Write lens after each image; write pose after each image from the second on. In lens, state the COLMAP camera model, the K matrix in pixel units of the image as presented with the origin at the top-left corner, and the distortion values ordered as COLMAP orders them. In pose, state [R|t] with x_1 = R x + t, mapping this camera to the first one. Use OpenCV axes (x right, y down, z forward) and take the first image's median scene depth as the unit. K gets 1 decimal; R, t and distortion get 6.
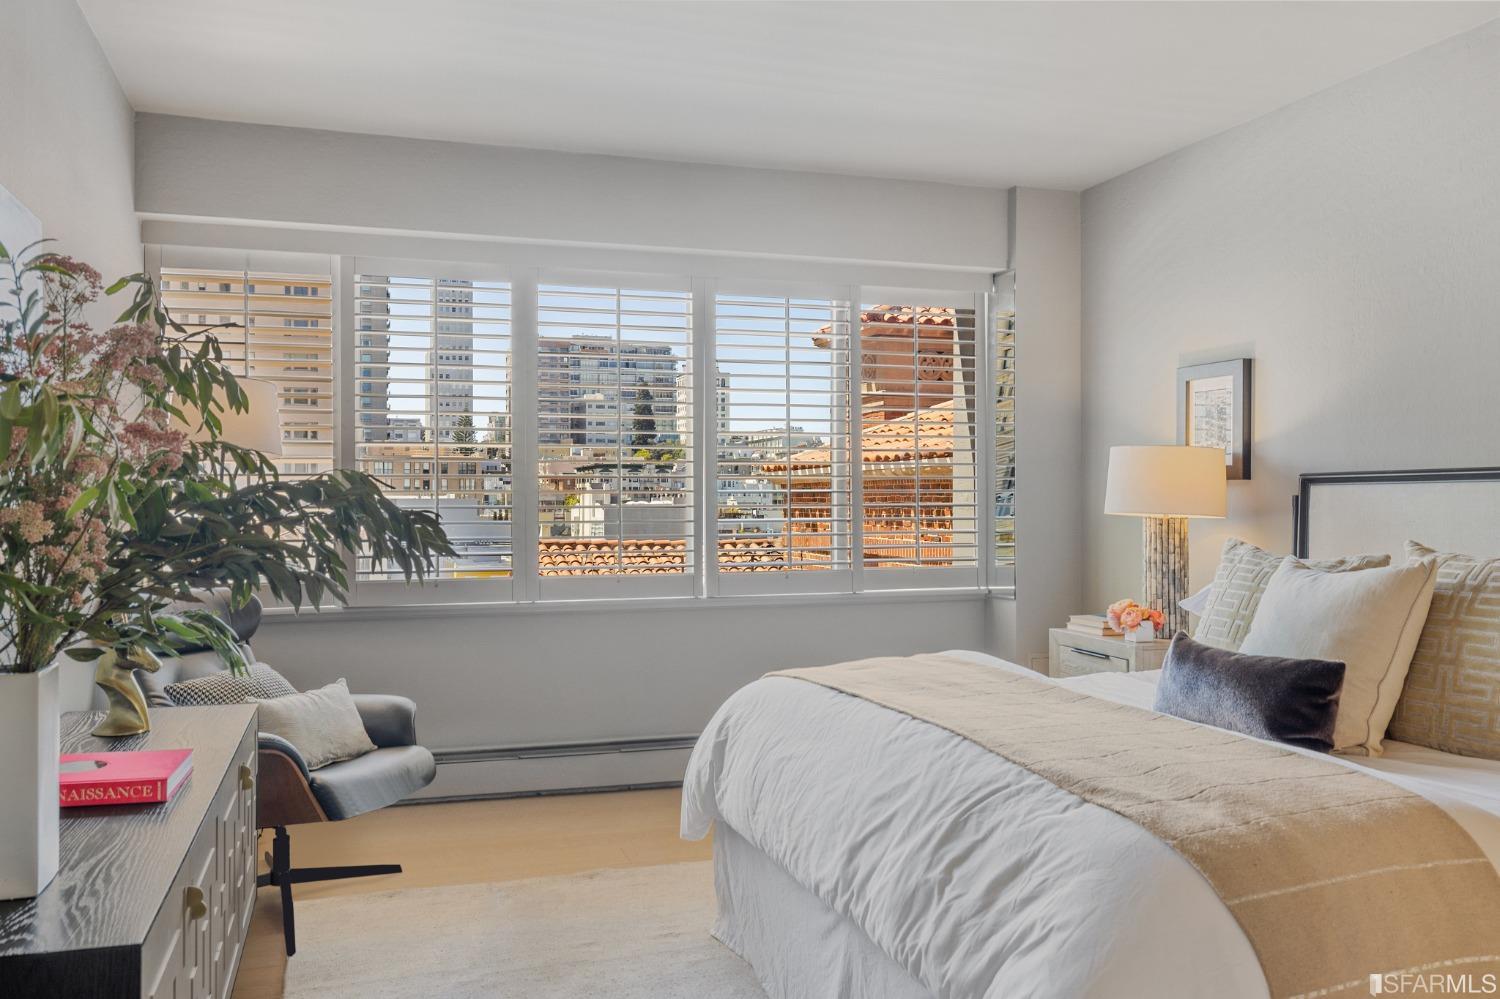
lens RADIAL K [[1200.2, 0, 757.0], [0, 1200.2, 502.9], [0, 0, 1]] dist [0.008734, -0.005317]
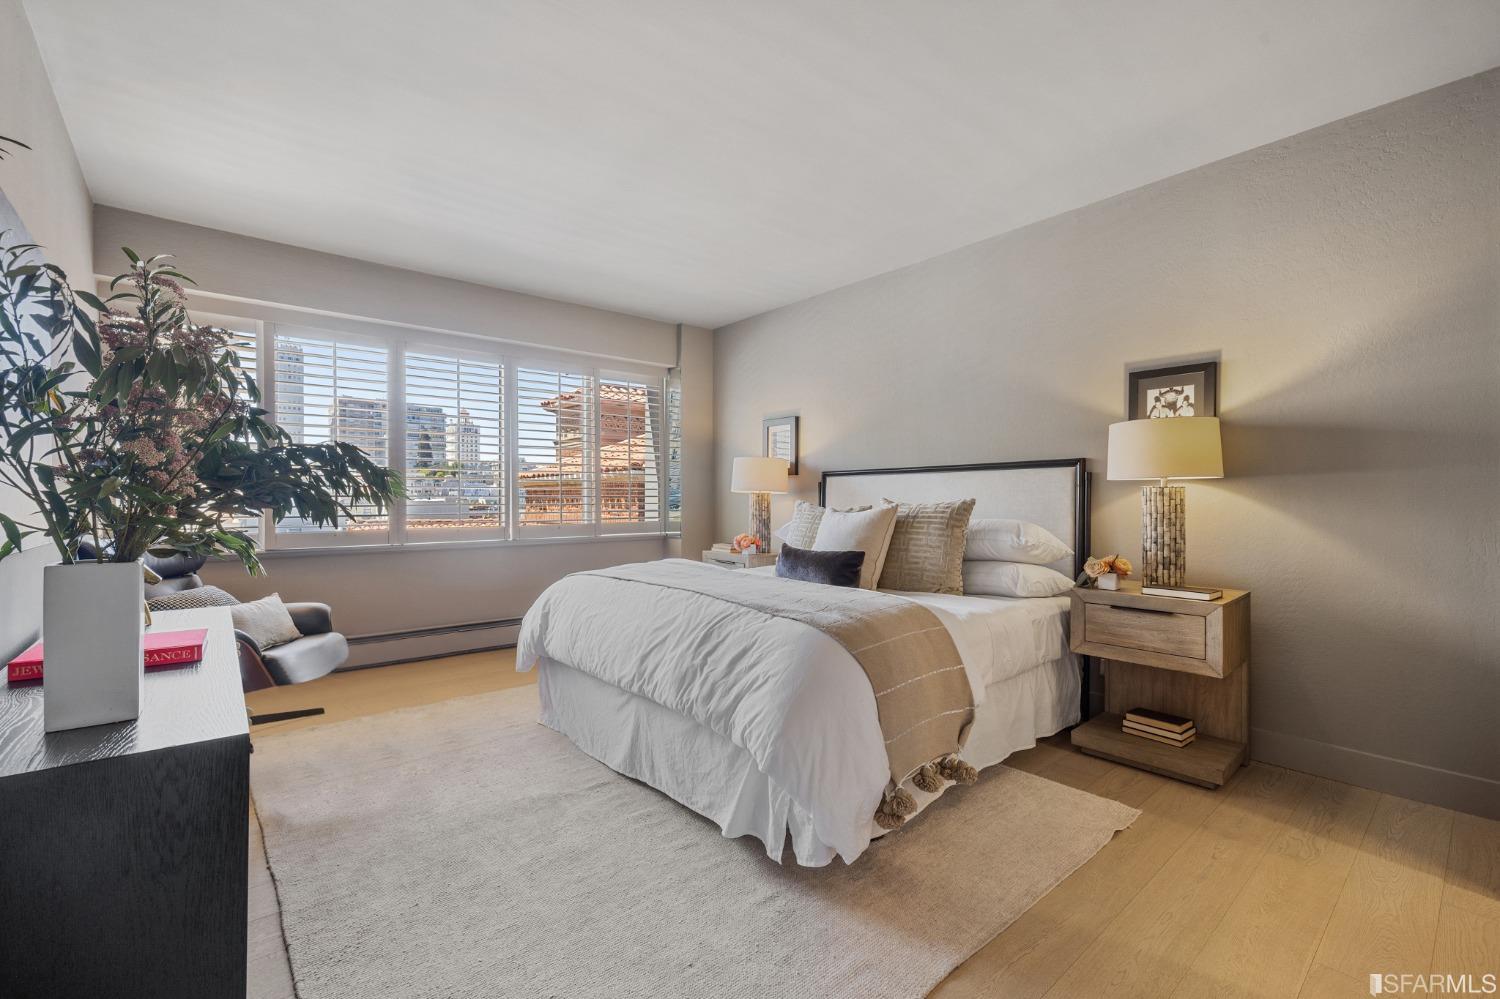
lens RADIAL K [[637.9, 0, 746.2], [0, 637.9, 501.6], [0, 0, 1]] dist [0.010903, 0.000308]
pose [[0.930972, -0.001149, 0.365089, -0.098384], [0.000844, 0.999999, 0.000997, 0.033334], [-0.365090, -0.000620, 0.930972, 0.011472]]
